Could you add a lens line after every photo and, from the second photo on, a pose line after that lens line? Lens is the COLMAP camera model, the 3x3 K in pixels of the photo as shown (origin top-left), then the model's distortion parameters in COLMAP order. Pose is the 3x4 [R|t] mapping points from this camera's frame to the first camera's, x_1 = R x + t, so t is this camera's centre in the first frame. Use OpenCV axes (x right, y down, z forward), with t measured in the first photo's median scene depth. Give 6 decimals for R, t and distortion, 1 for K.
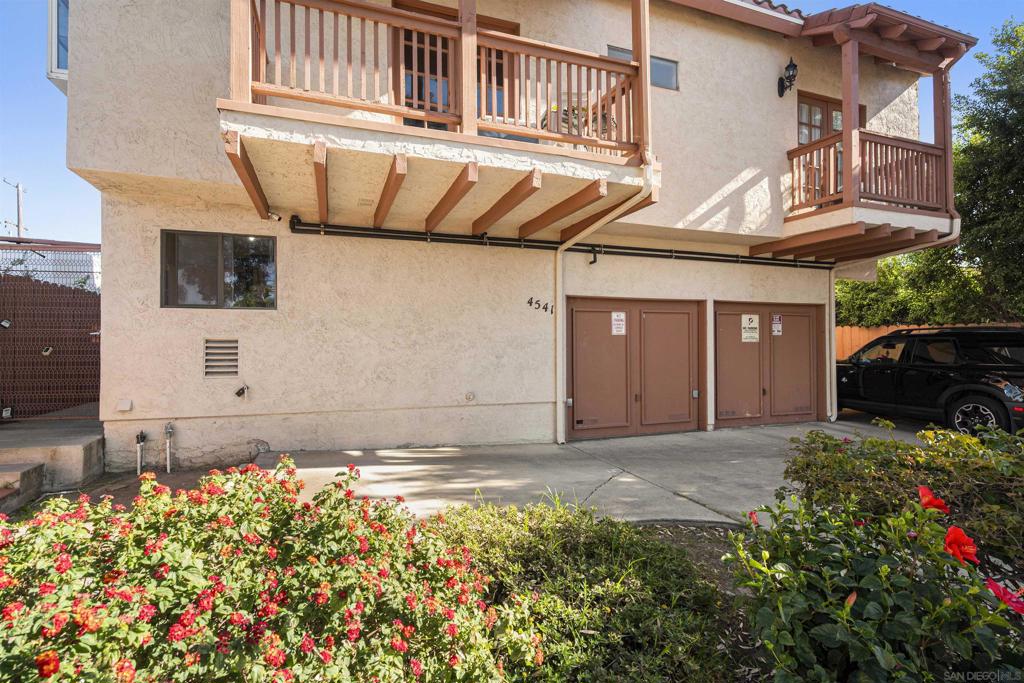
lens RADIAL K [[492.8, 0, 511.5], [0, 492.8, 311.9], [0, 0, 1]] dist [0.002831, 0.000206]
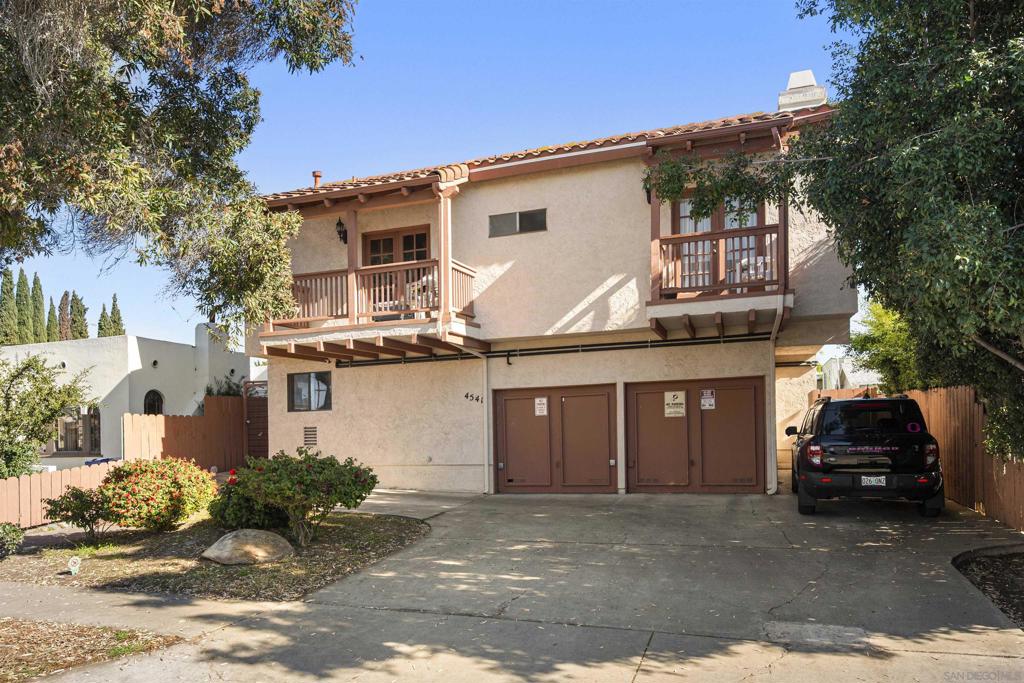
lens RADIAL K [[678.6, 0, 512.0], [0, 678.6, 341.5], [0, 0, 1]] dist [0.000934, 0.000170]
pose [[0.779759, -0.096640, -0.618576, 1.313616], [0.071153, 0.995293, -0.065800, -0.036253], [0.622023, 0.007295, 0.782965, -0.467311]]
